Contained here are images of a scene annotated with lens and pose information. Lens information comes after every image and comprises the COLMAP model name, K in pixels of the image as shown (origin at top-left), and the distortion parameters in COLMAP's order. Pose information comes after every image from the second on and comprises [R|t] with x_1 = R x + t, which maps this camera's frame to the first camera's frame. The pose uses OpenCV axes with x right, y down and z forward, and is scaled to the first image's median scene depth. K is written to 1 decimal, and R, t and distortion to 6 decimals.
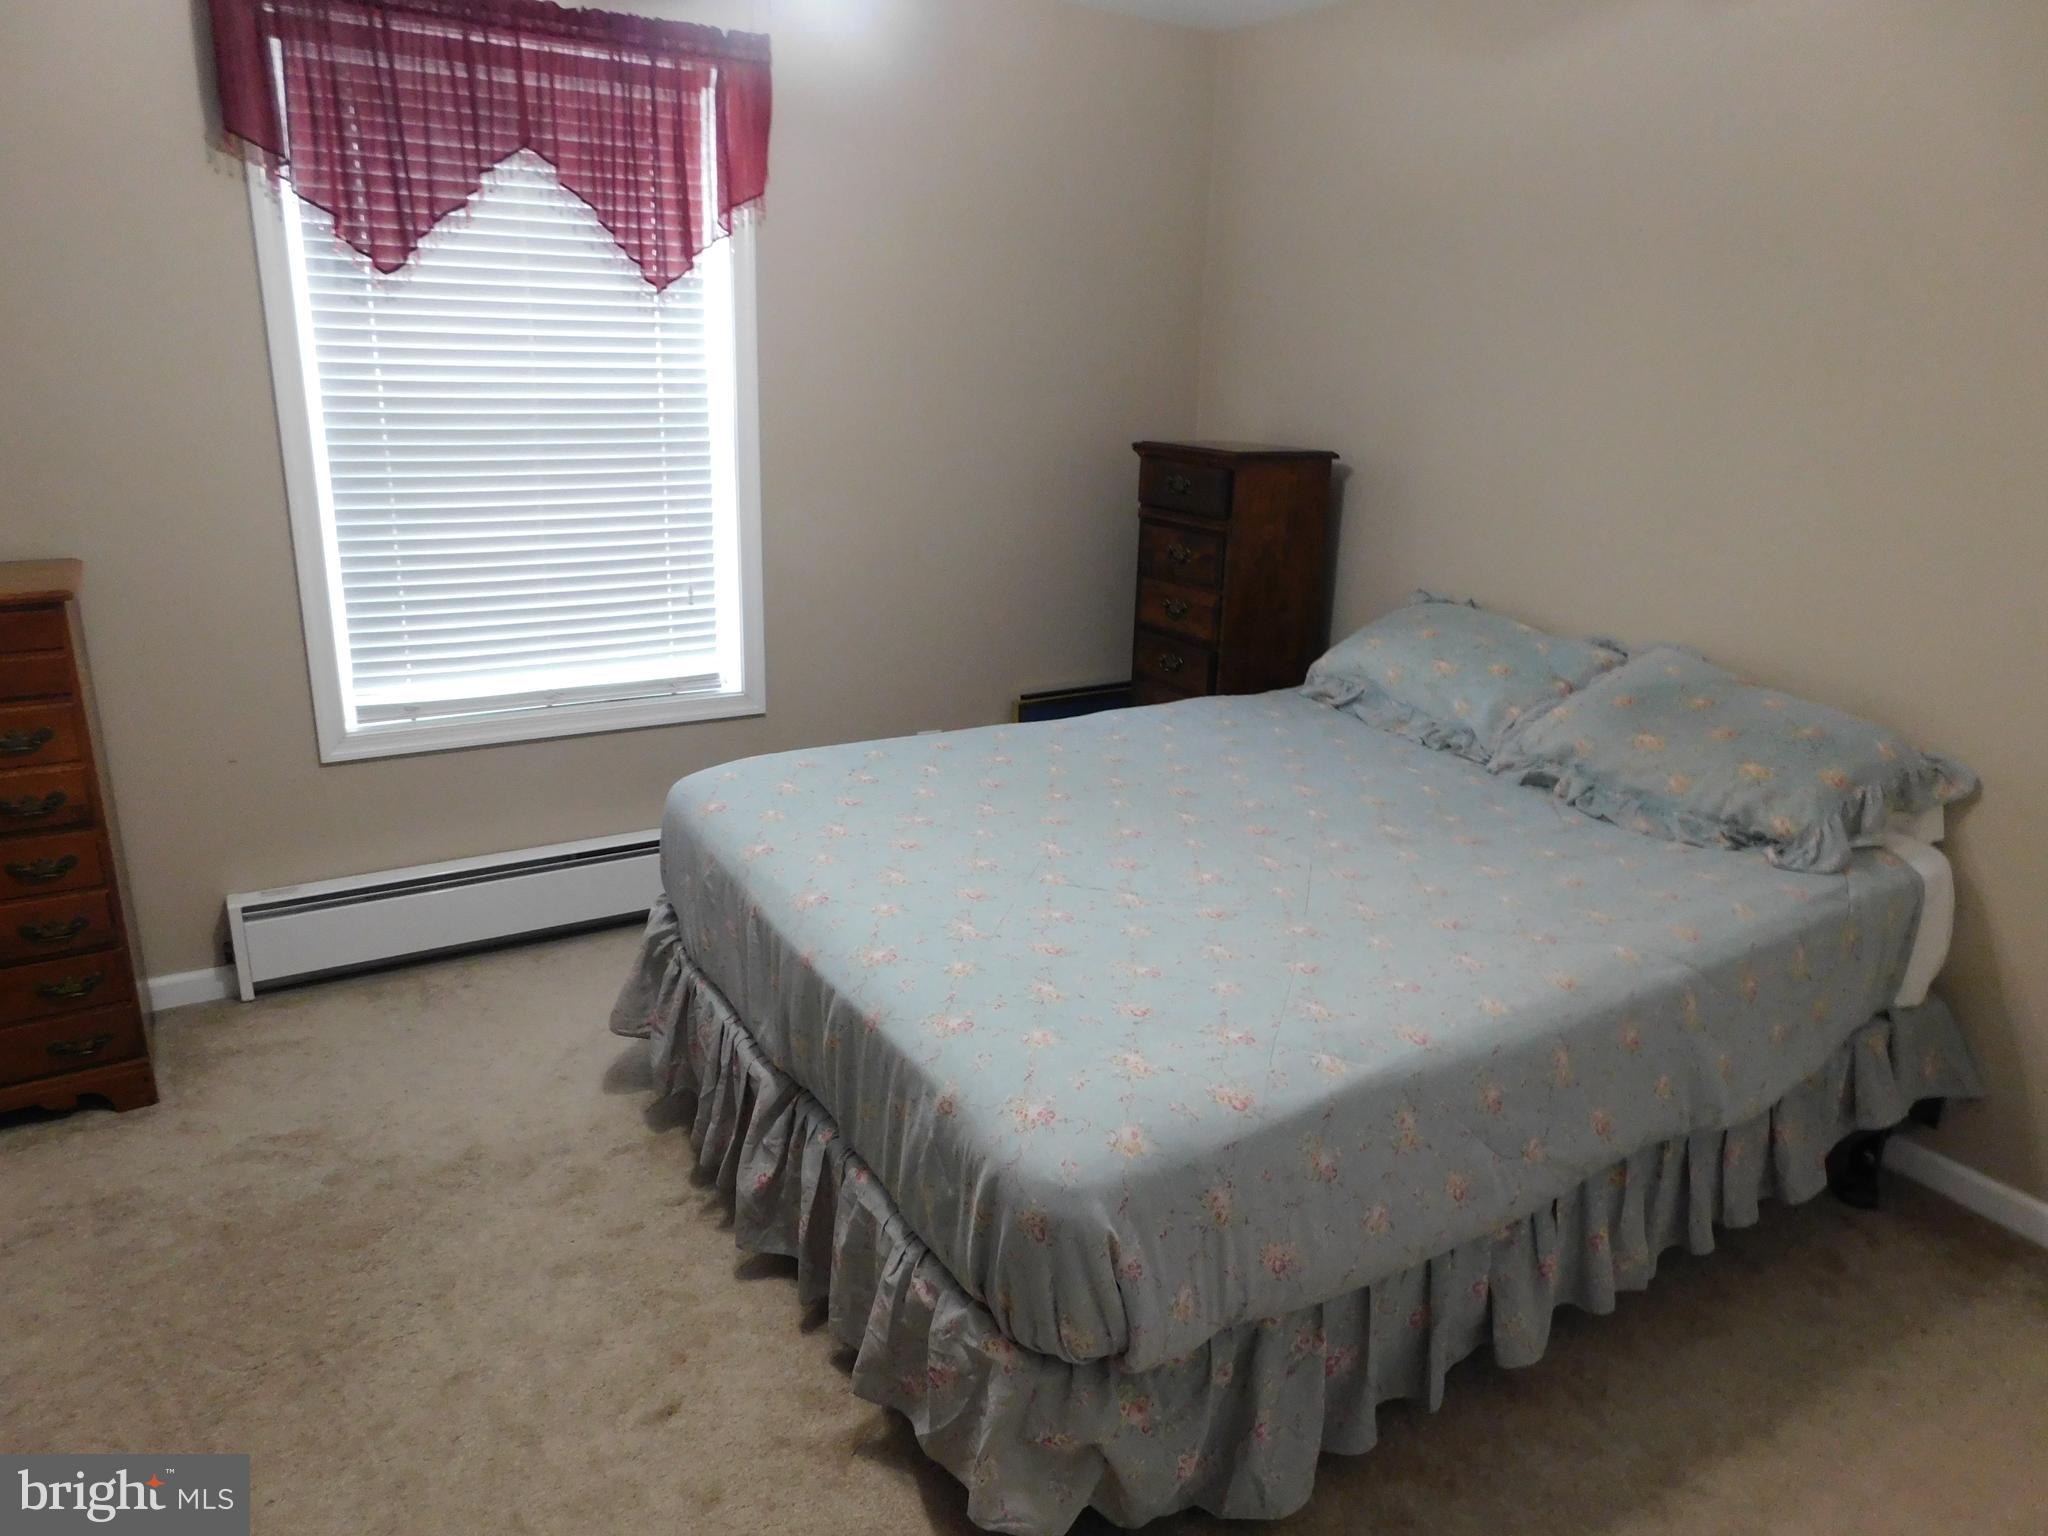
lens RADIAL K [[1372.0, 0, 1038.5], [0, 1372.0, 760.2], [0, 0, 1]] dist [-0.063611, 0.048242]
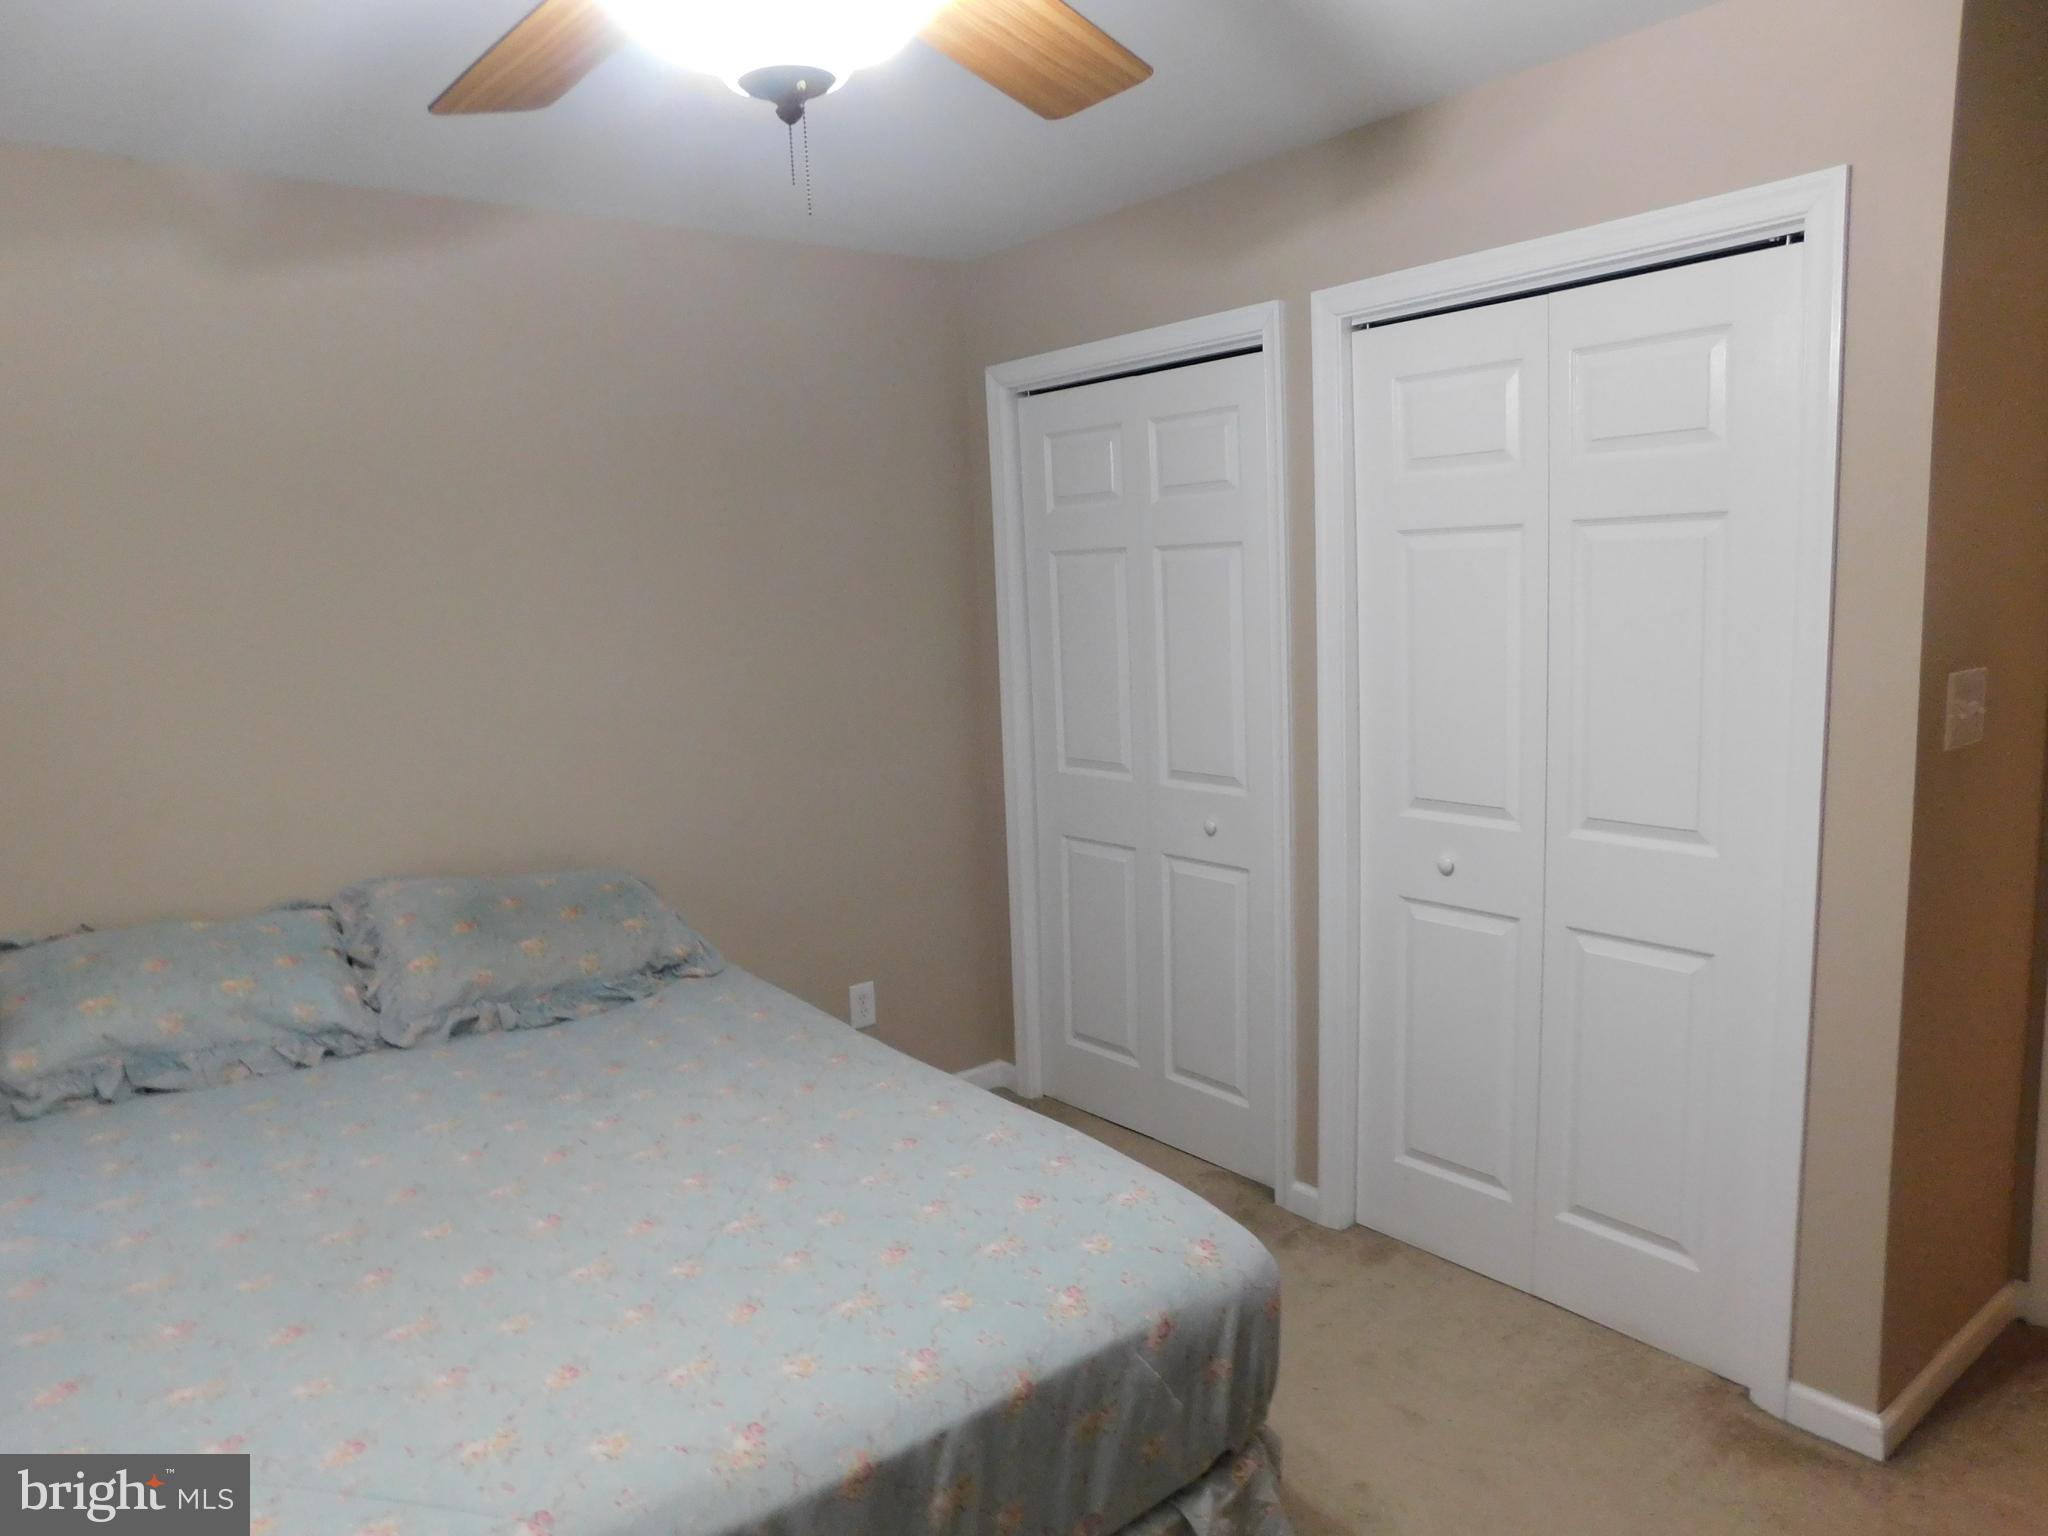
lens RADIAL K [[1405.7, 0, 1034.9], [0, 1405.7, 759.0], [0, 0, 1]] dist [-0.073018, 0.080795]
pose [[-0.130419, -0.157811, 0.978819, -0.677878], [0.328884, 0.924466, 0.192869, -0.242748], [-0.935321, 0.347072, -0.068666, 0.717544]]
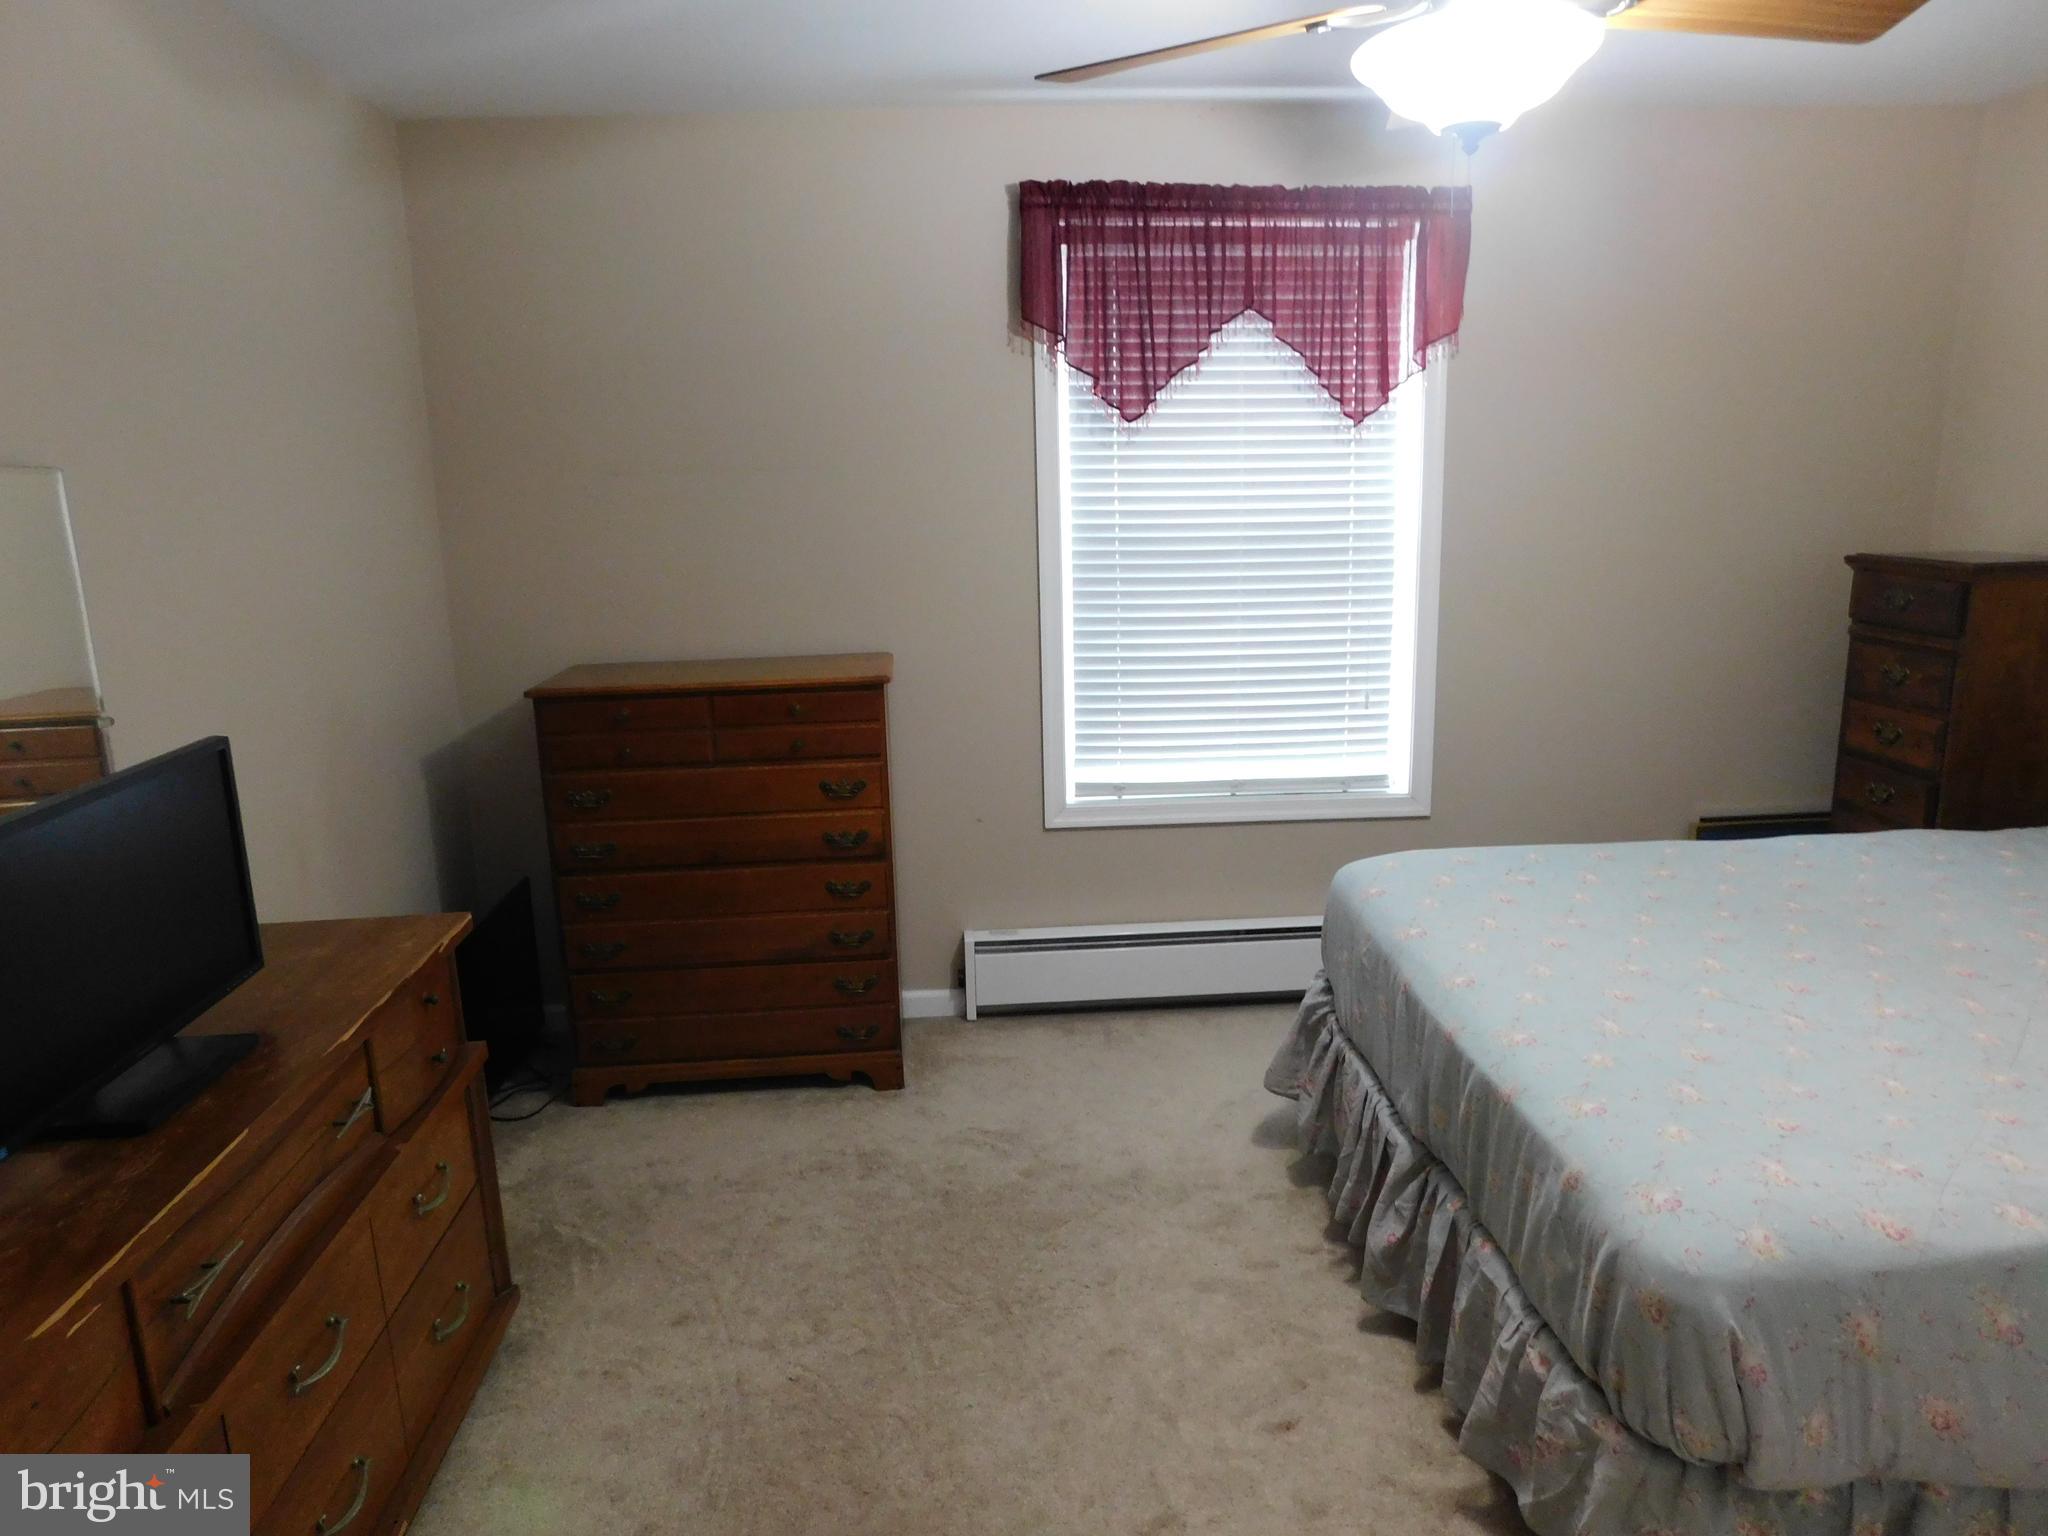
lens RADIAL K [[1405.7, 0, 1034.9], [0, 1405.7, 759.0], [0, 0, 1]] dist [-0.073018, 0.080795]
pose [[0.887133, 0.049986, -0.458798, 0.027553], [-0.089479, 0.993883, -0.064733, 0.025789], [0.452756, 0.098479, 0.886179, -0.116128]]
